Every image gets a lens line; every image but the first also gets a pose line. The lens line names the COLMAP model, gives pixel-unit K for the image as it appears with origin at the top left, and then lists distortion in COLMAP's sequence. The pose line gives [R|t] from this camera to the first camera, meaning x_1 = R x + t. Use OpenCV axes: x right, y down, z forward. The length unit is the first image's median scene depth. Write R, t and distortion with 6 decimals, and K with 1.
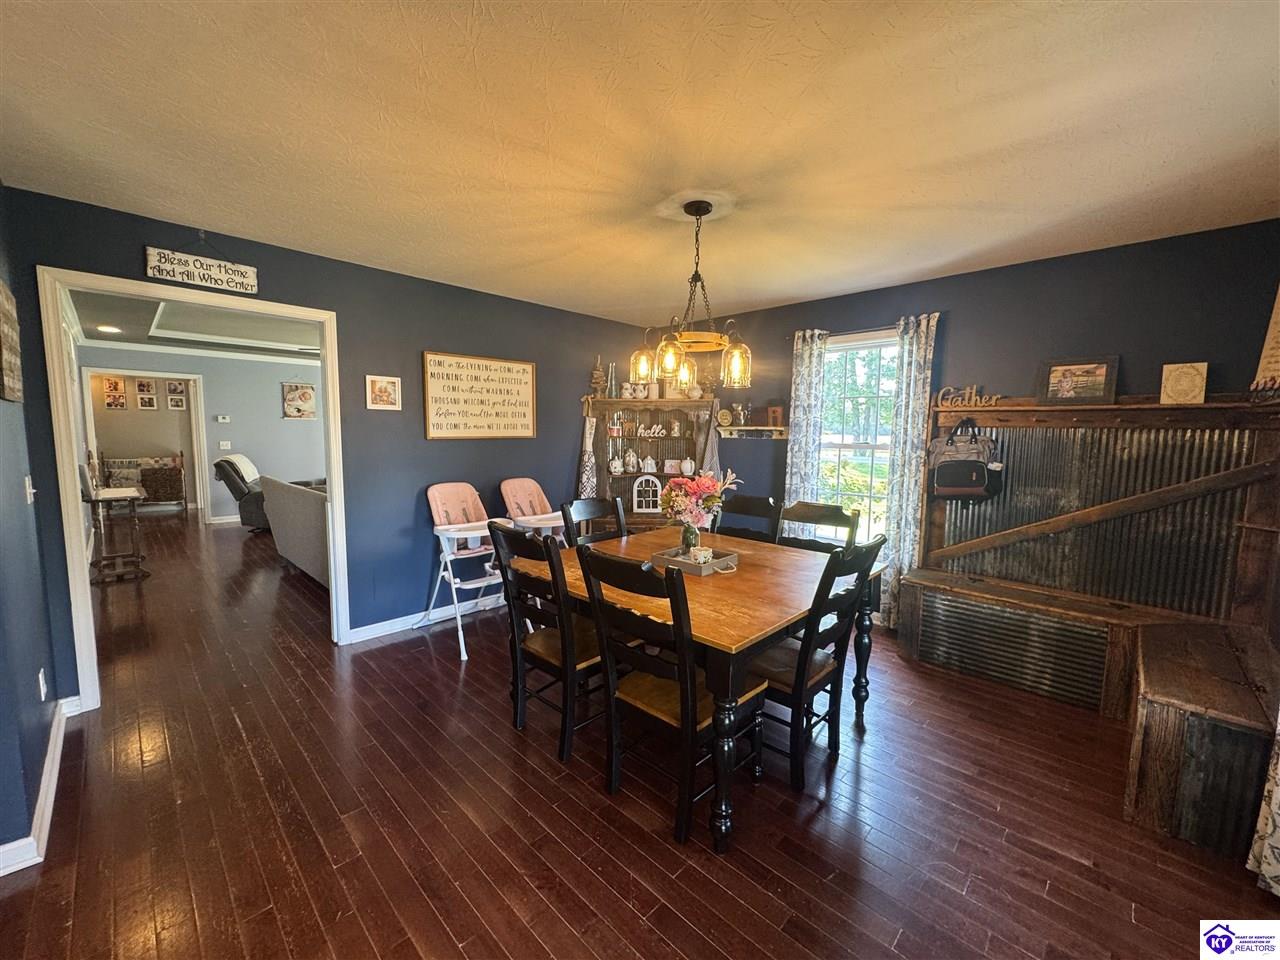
lens RADIAL K [[510.2, 0, 638.3], [0, 510.2, 481.1], [0, 0, 1]] dist [0.001663, -0.000166]
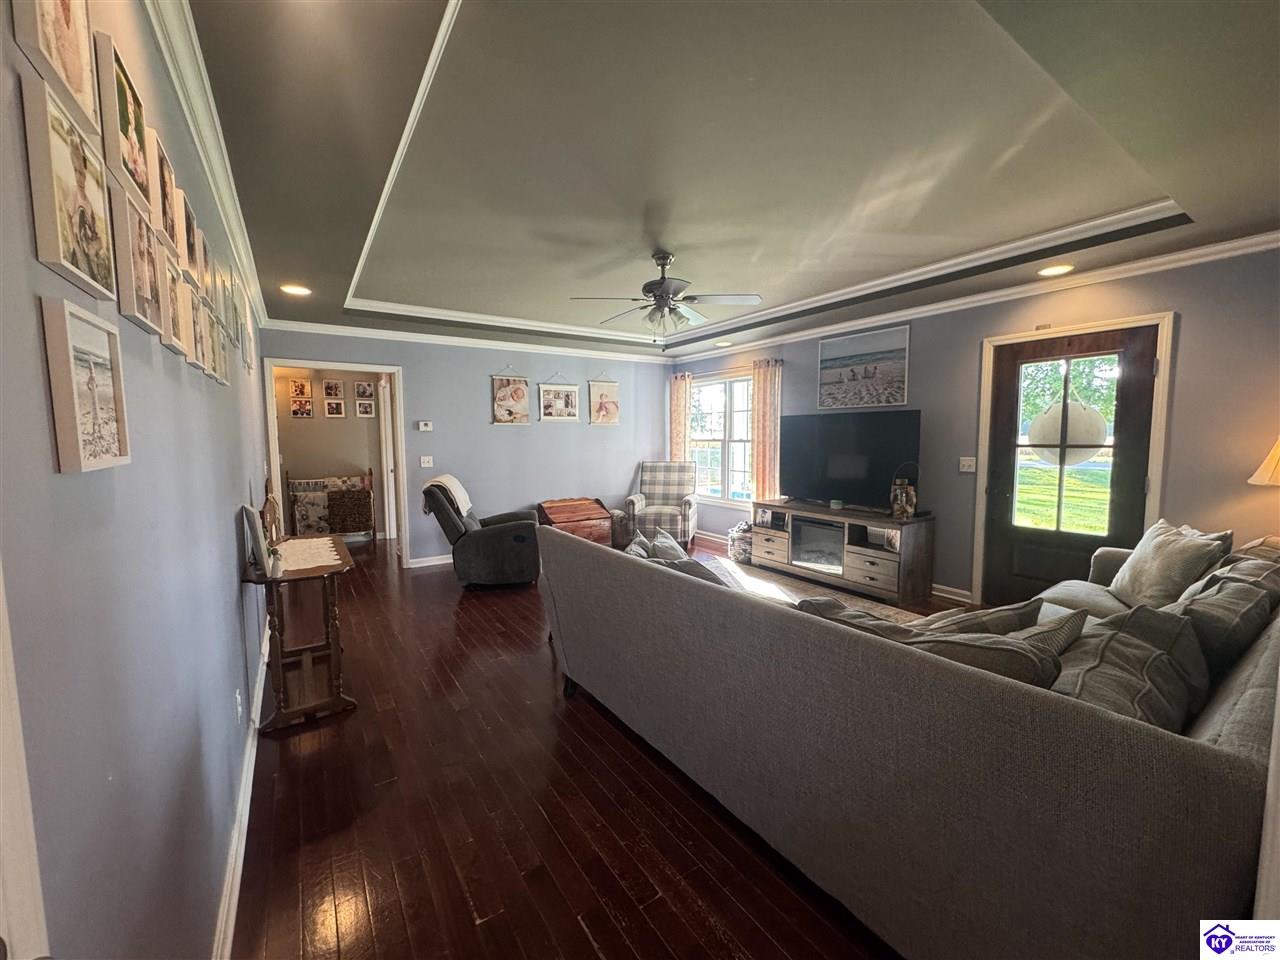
lens RADIAL K [[510.2, 0, 641.4], [0, 510.2, 479.4], [0, 0, 1]] dist [0.001663, -0.000166]
pose [[0.979080, -0.001873, -0.203465, -0.332188], [-0.001129, 0.999892, -0.014637, -0.031775], [0.203471, 0.014561, 0.978973, 0.319527]]
